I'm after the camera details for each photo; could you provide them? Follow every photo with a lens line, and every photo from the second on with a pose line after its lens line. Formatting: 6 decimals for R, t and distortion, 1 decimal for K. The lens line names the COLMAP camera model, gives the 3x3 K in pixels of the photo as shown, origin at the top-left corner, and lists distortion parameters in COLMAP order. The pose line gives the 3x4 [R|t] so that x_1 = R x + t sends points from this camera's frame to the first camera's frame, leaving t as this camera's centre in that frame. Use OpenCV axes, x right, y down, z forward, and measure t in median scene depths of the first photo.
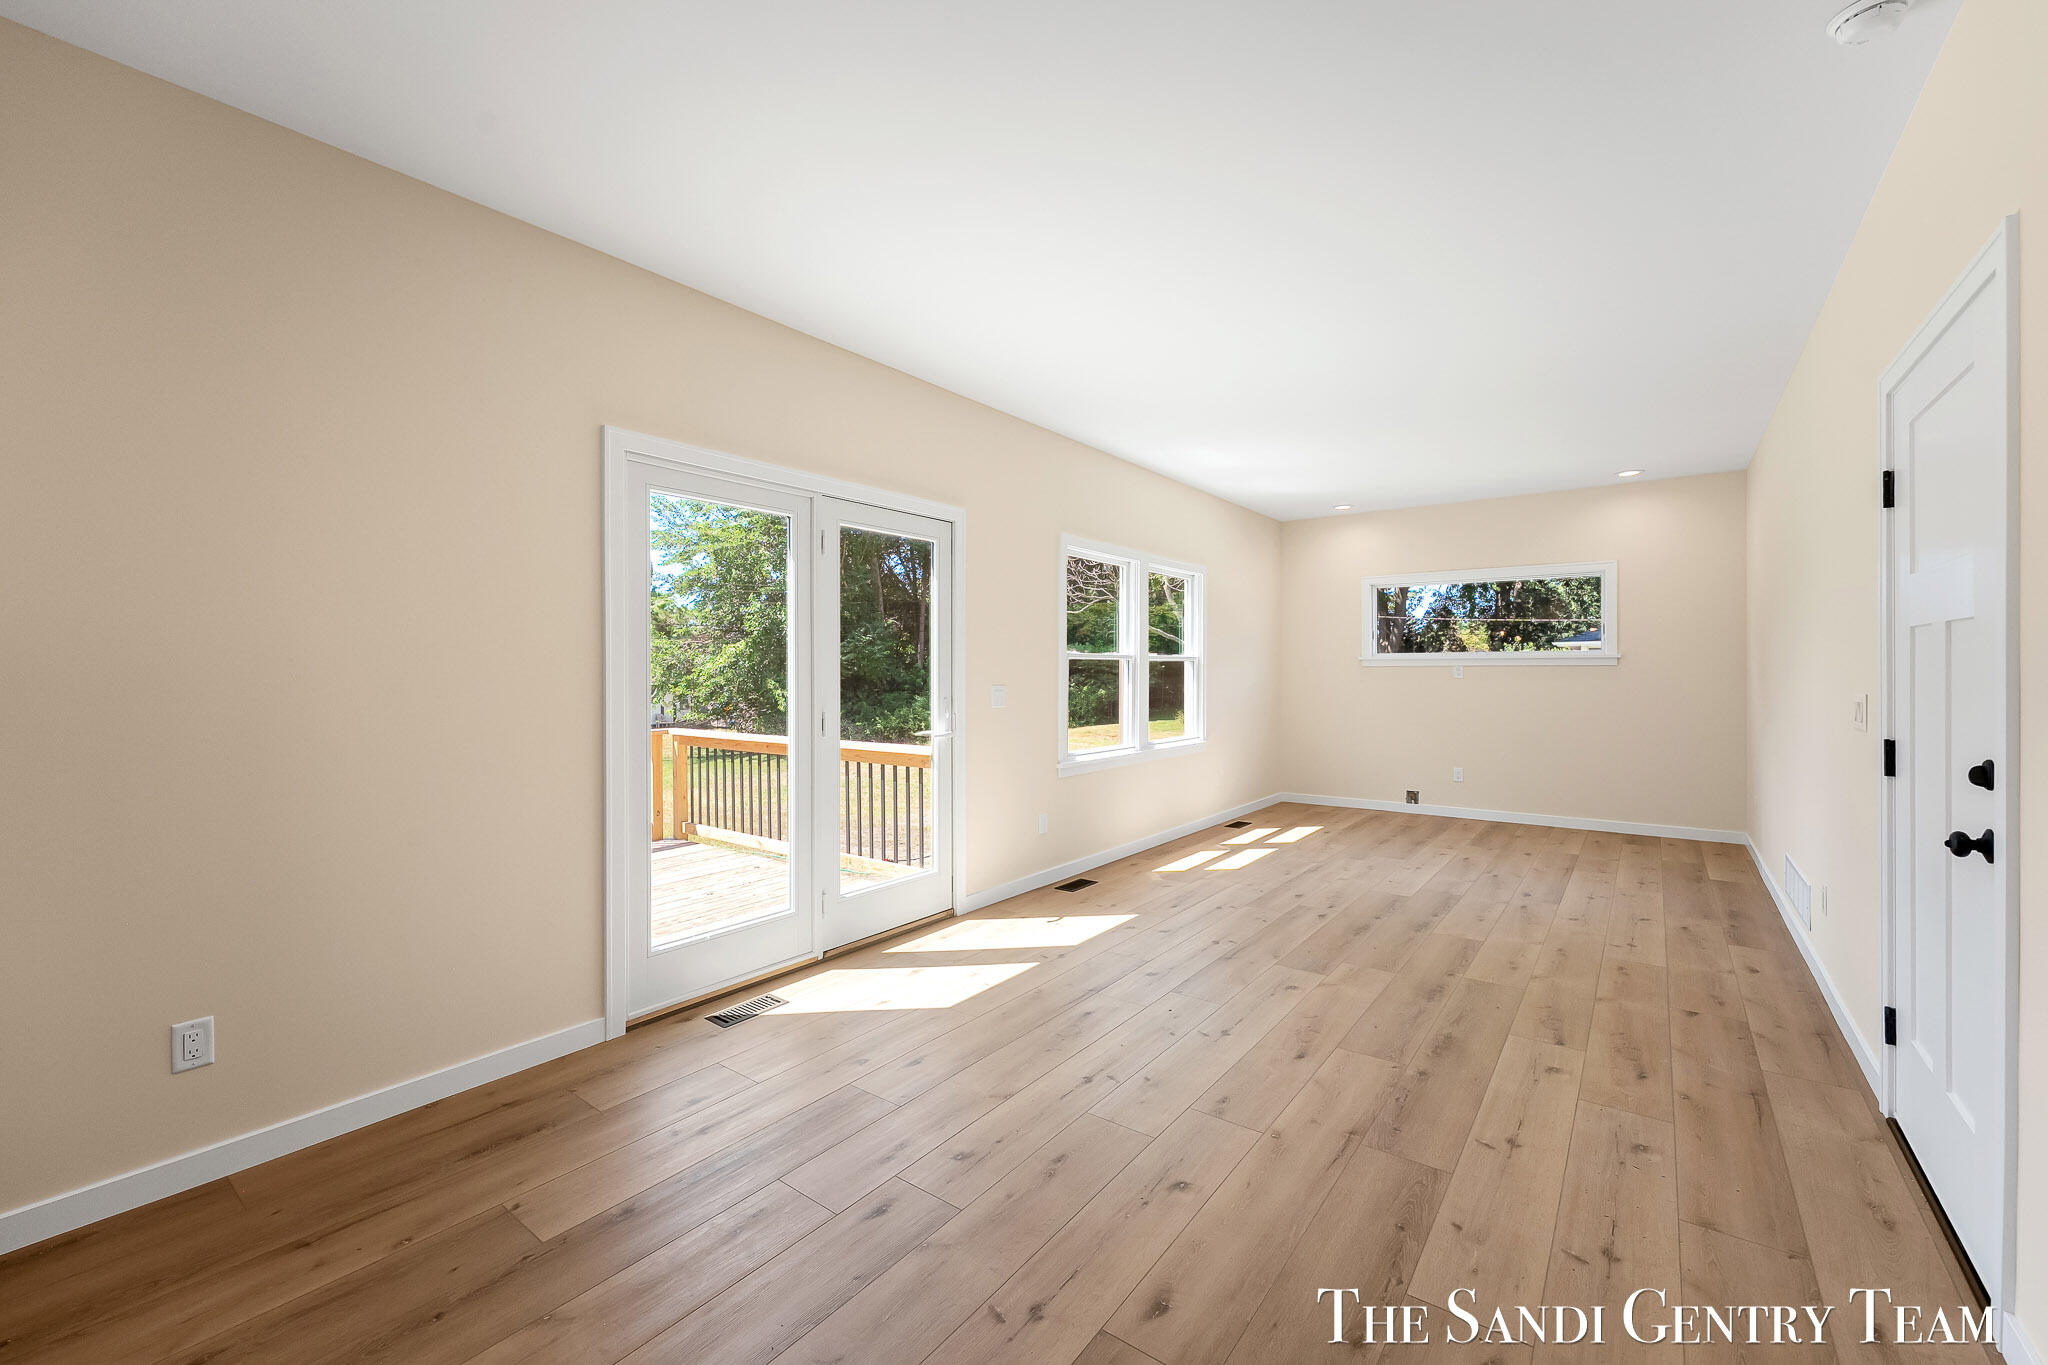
lens RADIAL K [[832.6, 0, 1029.1], [0, 832.6, 673.1], [0, 0, 1]] dist [0.002457, -0.000709]
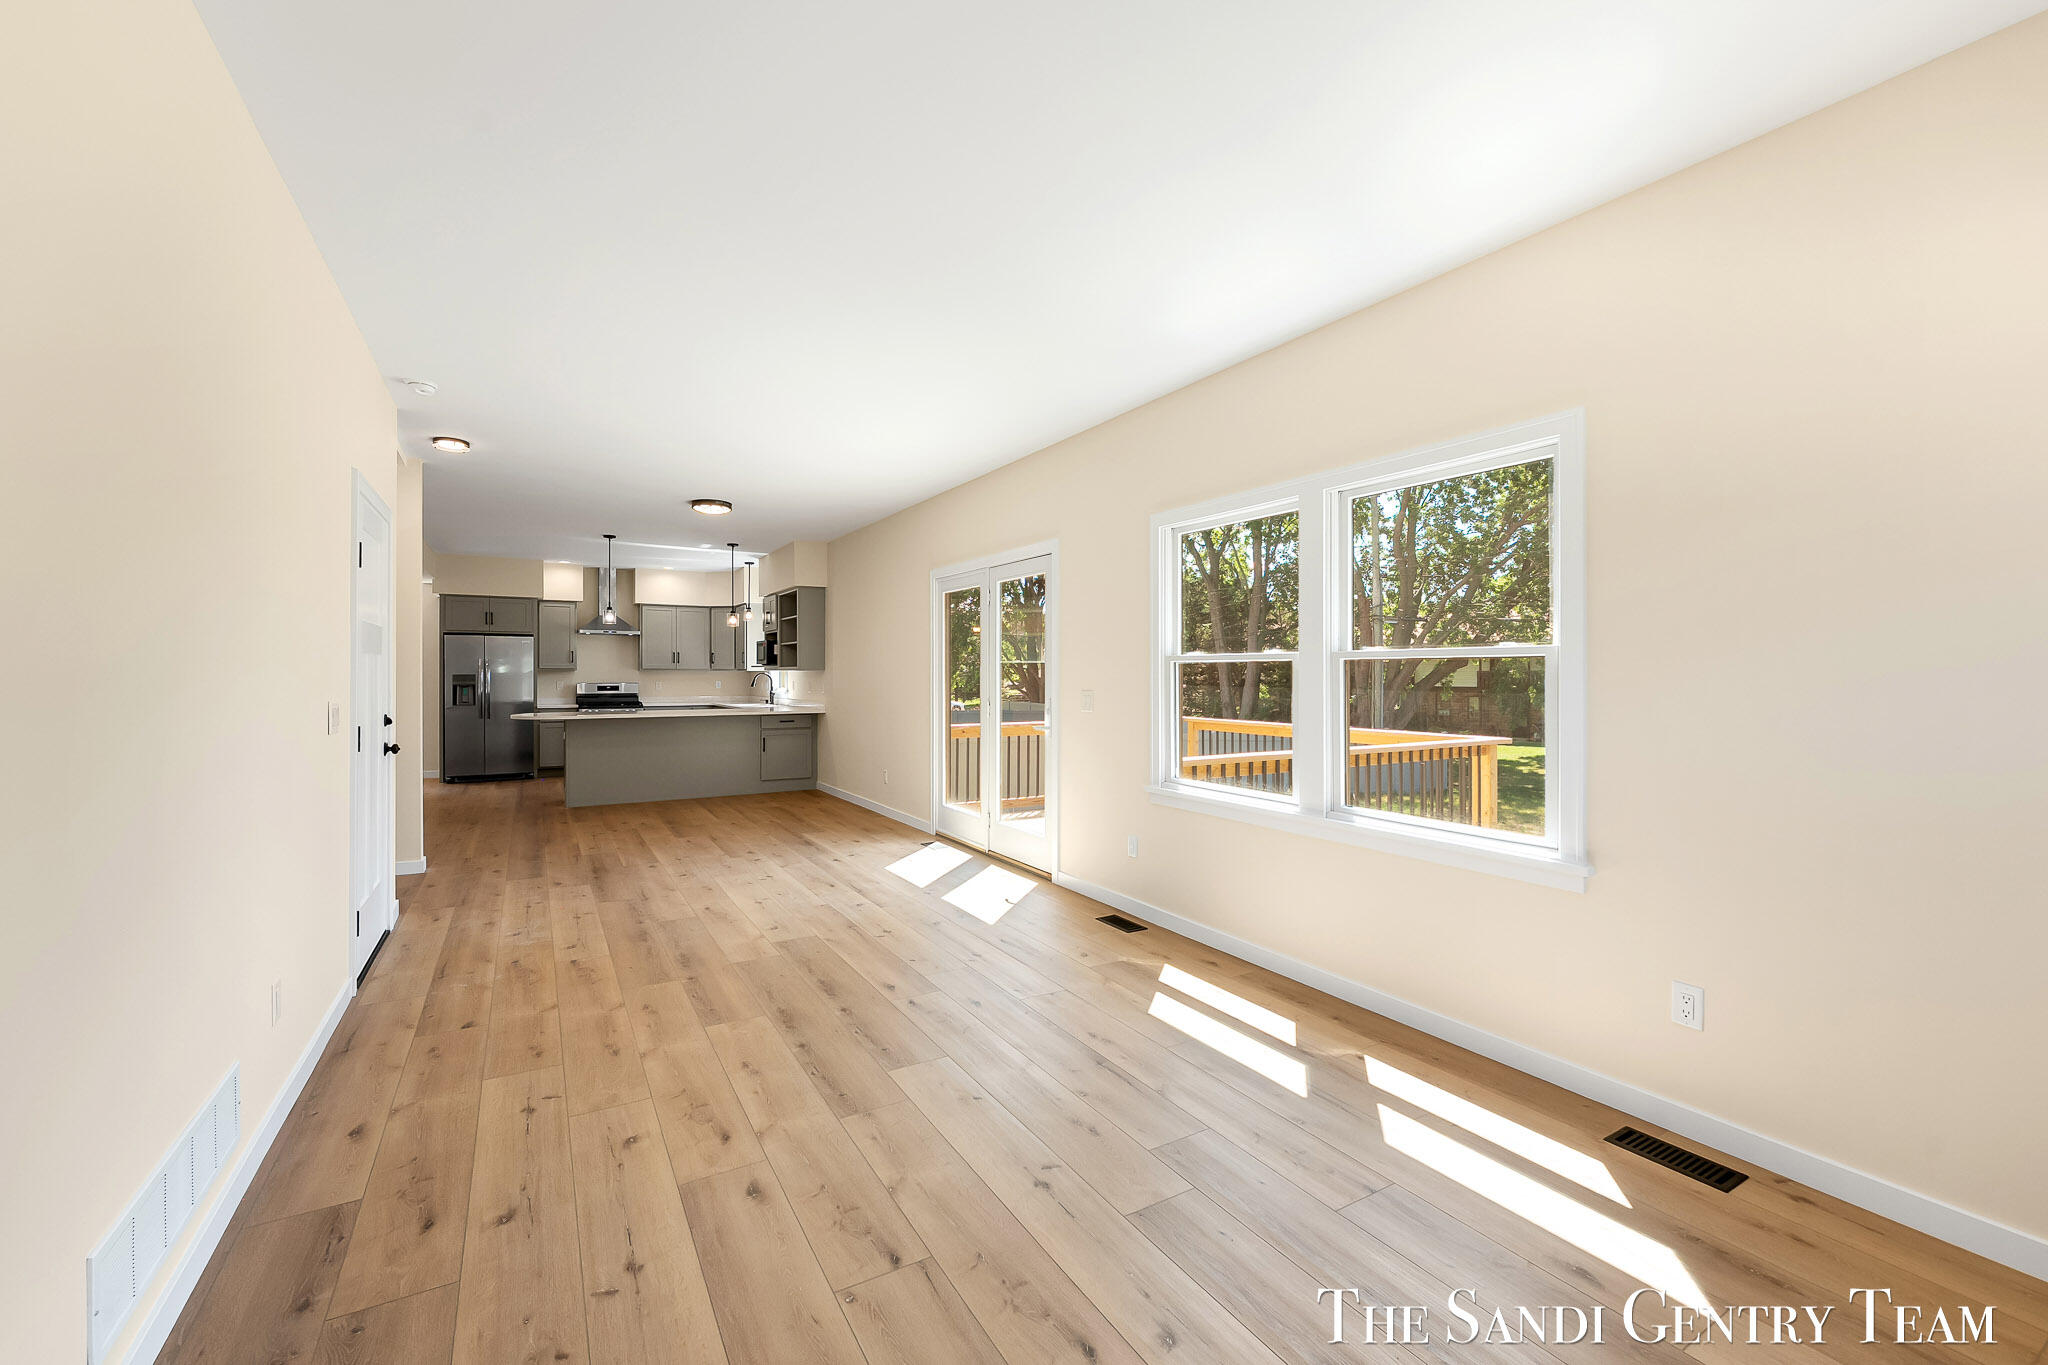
lens RADIAL K [[857.4, 0, 1019.5], [0, 857.4, 676.6], [0, 0, 1]] dist [0.004237, 0.000167]
pose [[-0.398575, 0.004647, -0.917124, 1.262766], [-0.001951, 0.999981, 0.005915, -0.012762], [0.917134, 0.004147, -0.398558, 1.725725]]
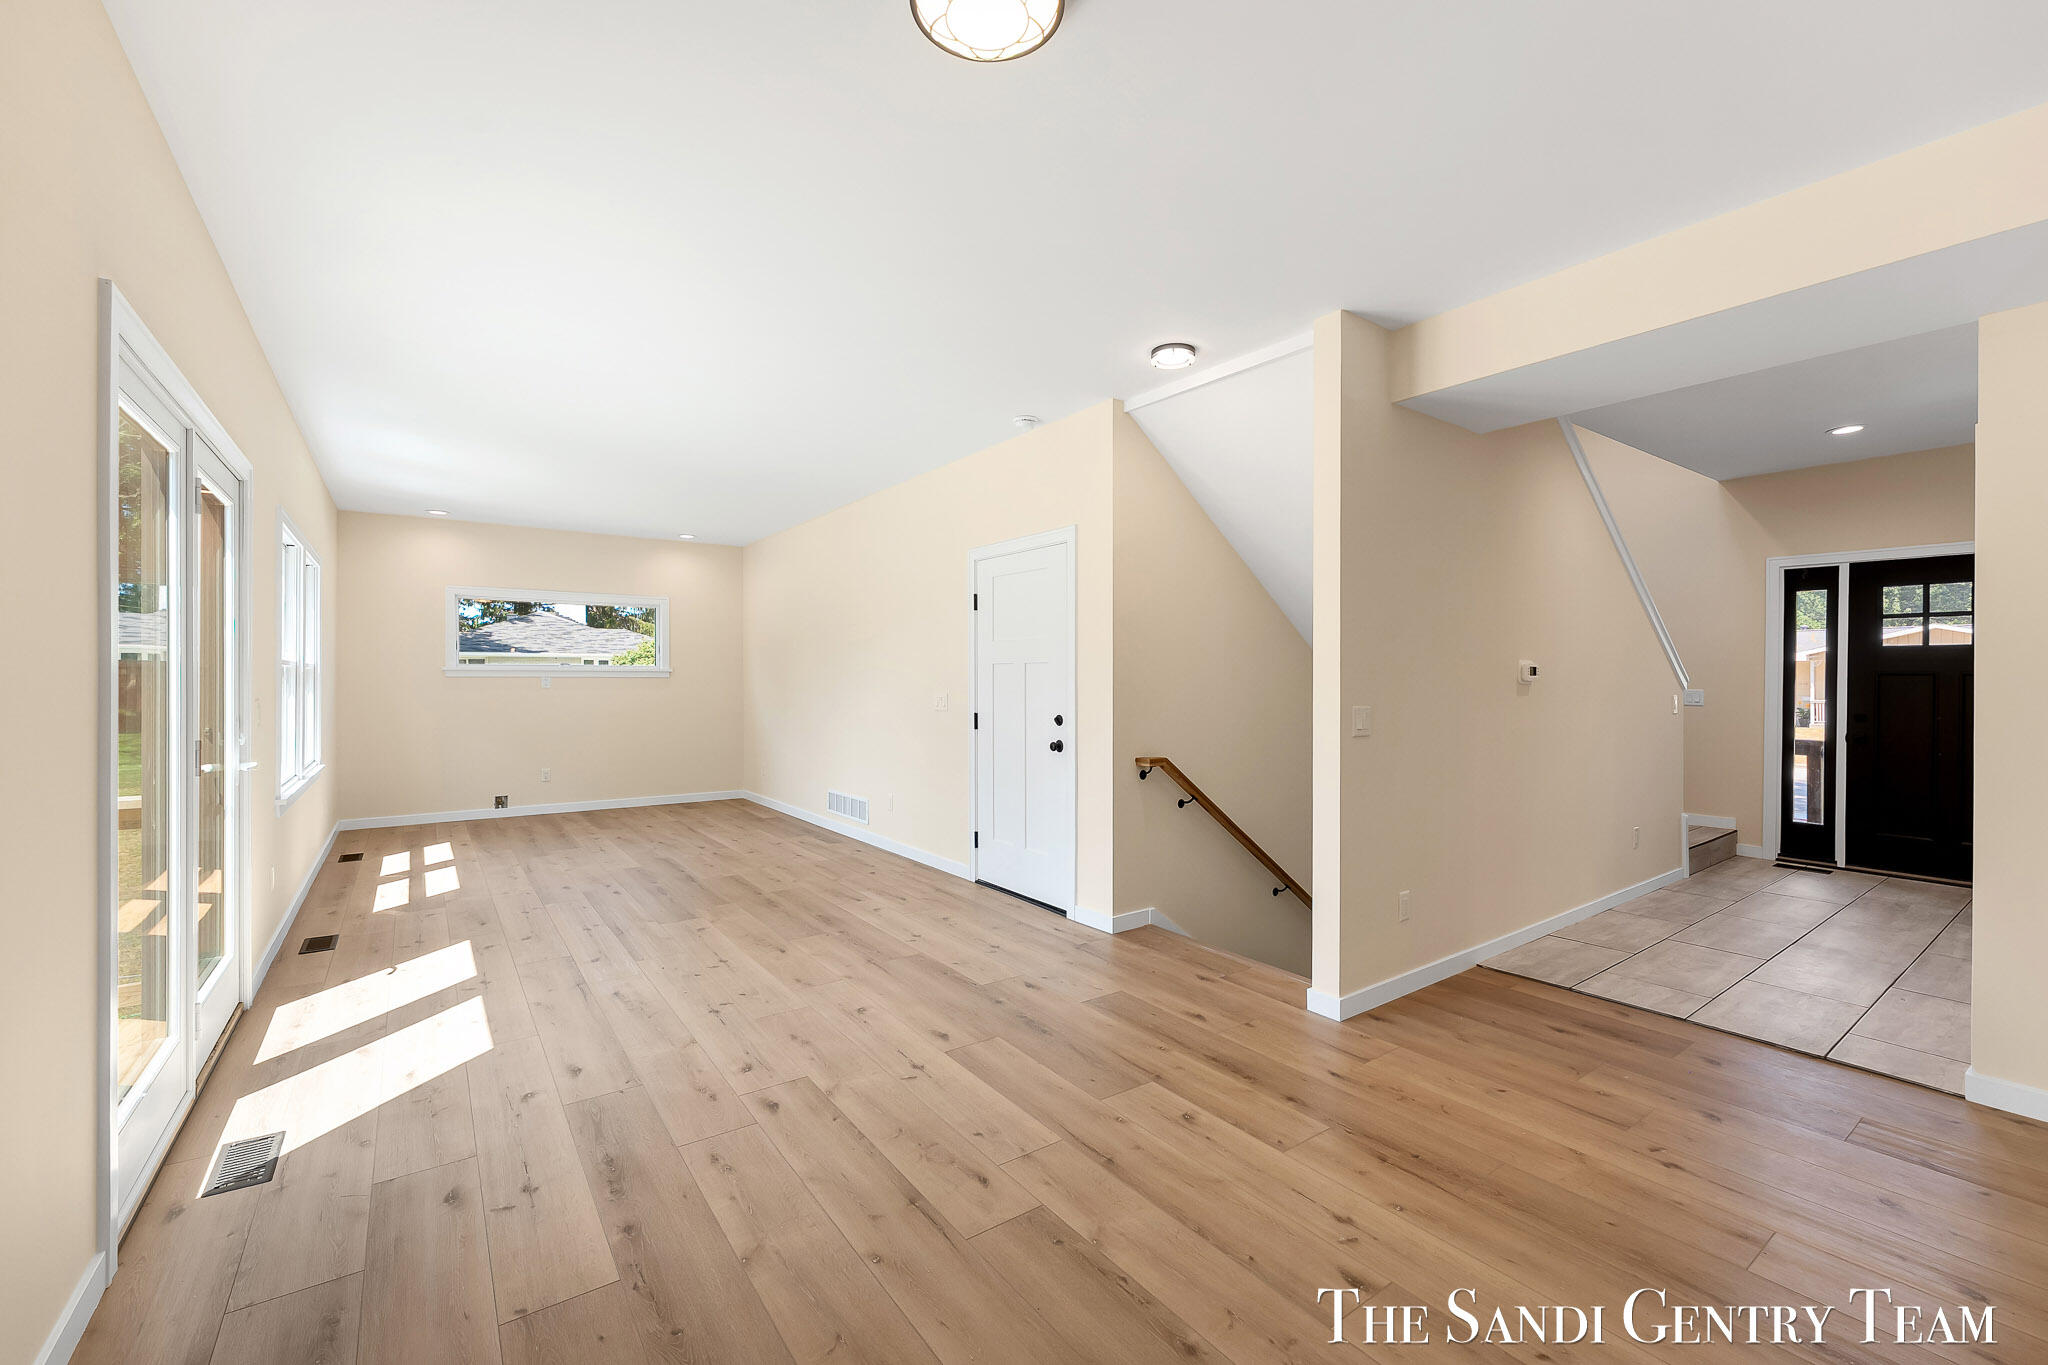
lens RADIAL K [[832.6, 0, 1013.8], [0, 832.6, 671.6], [0, 0, 1]] dist [0.002457, -0.000709]
pose [[0.302260, 0.011382, 0.953158, -0.710009], [0.000856, 0.999925, -0.012212, -0.002996], [-0.953225, 0.004507, 0.302228, 0.141158]]
